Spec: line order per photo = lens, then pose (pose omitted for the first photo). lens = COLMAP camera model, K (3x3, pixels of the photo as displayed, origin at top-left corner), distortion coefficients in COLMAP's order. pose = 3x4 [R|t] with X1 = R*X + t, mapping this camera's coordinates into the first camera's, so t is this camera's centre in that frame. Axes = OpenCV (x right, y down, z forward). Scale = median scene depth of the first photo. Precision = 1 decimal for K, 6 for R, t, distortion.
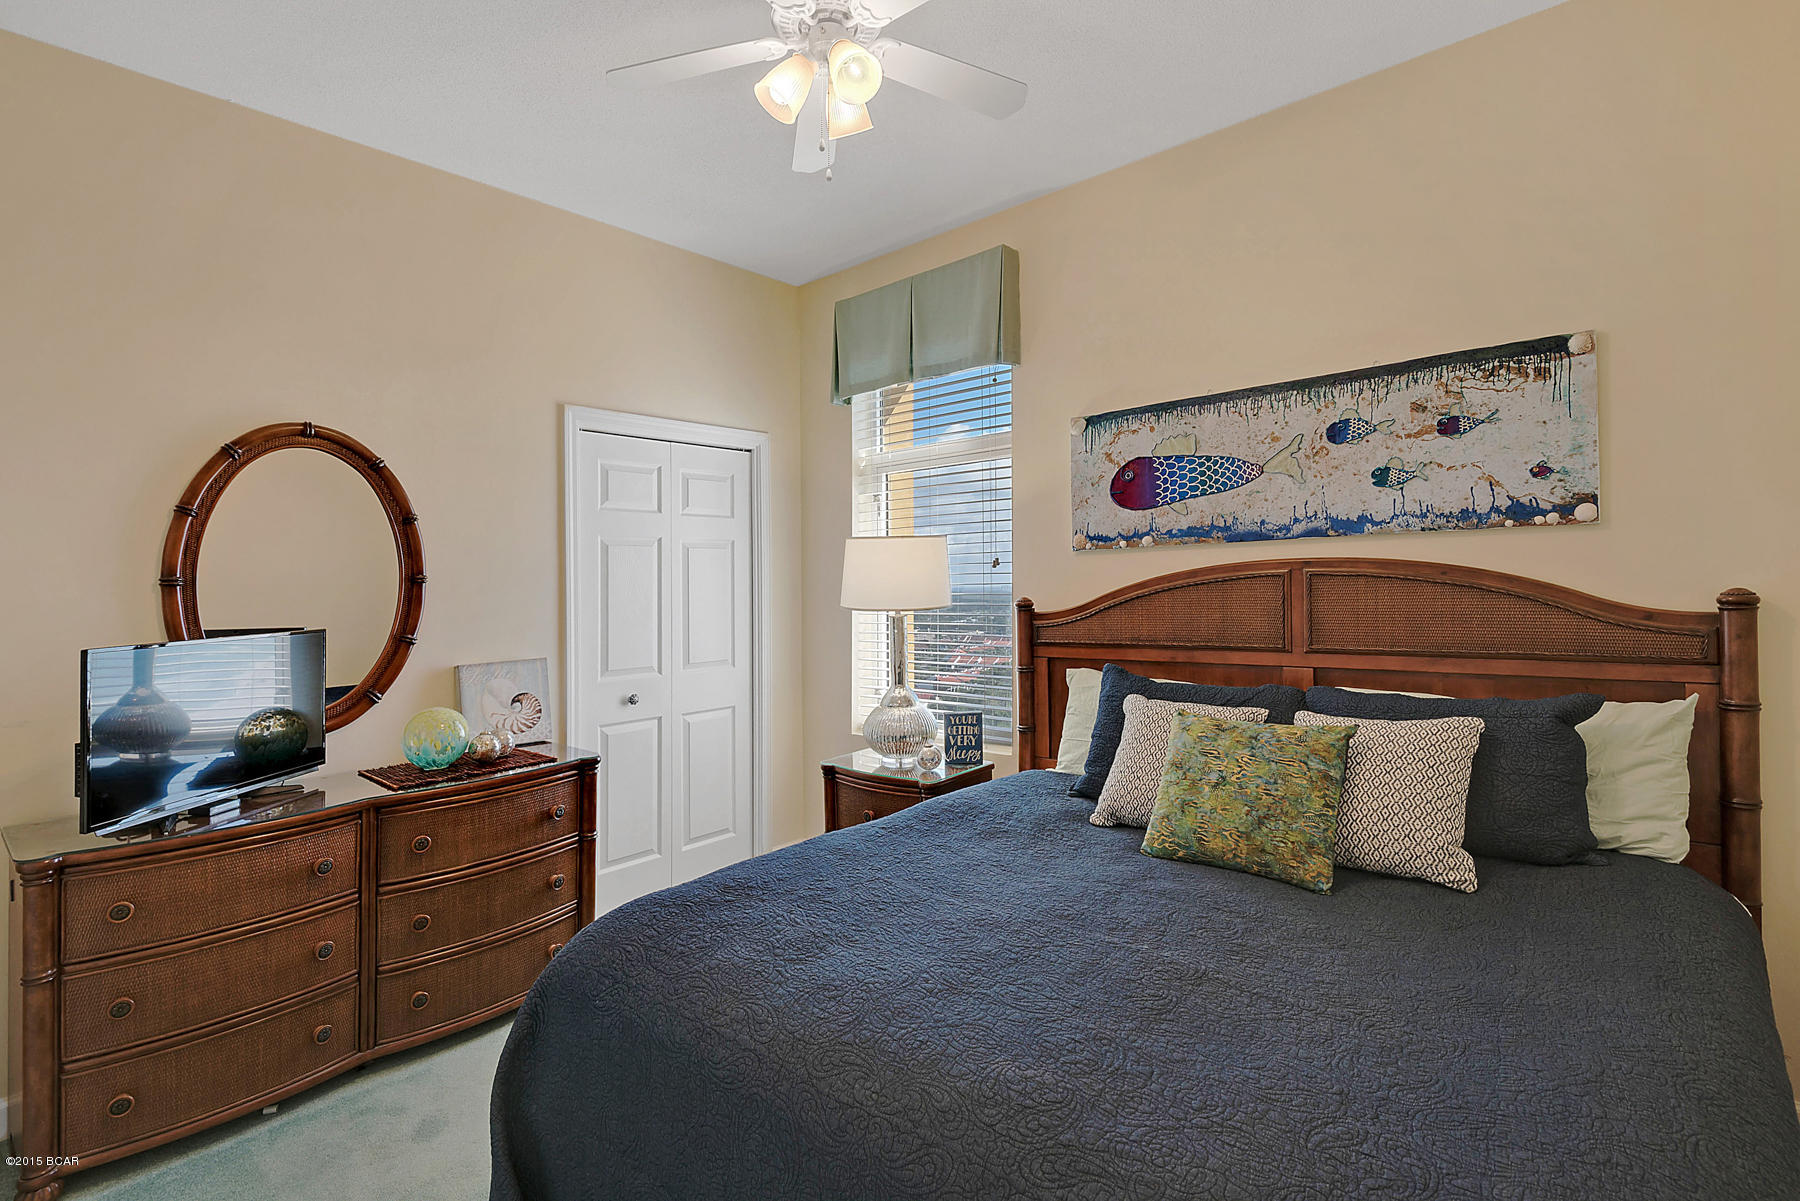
lens RADIAL K [[857.3, 0, 904.5], [0, 857.3, 599.2], [0, 0, 1]] dist [0.014192, -0.005294]
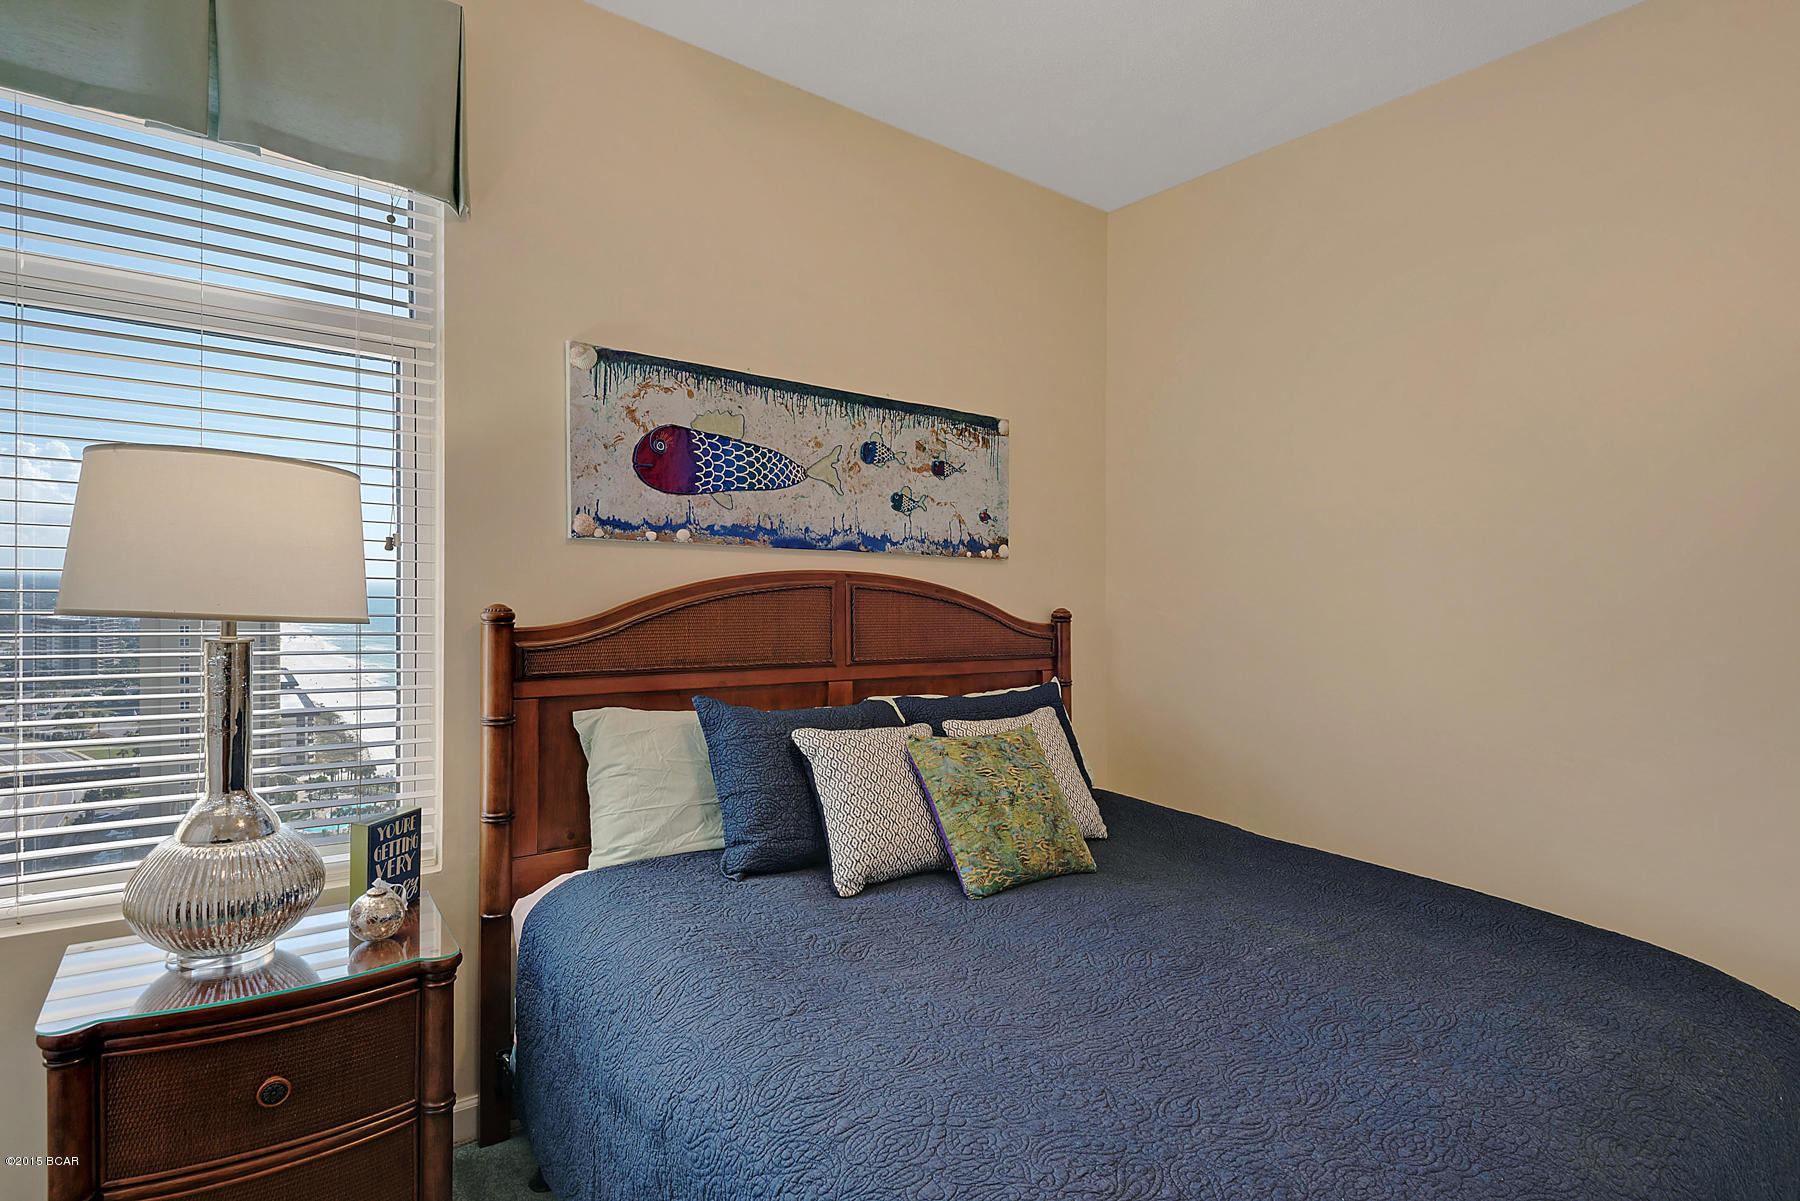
lens RADIAL K [[875.0, 0, 903.5], [0, 875.0, 610.3], [0, 0, 1]] dist [0.011099, -0.010358]
pose [[0.217041, 0.009532, 0.976116, -0.490531], [-0.011176, 0.999911, -0.007280, 0.004092], [-0.976099, -0.009329, 0.217128, 0.689053]]
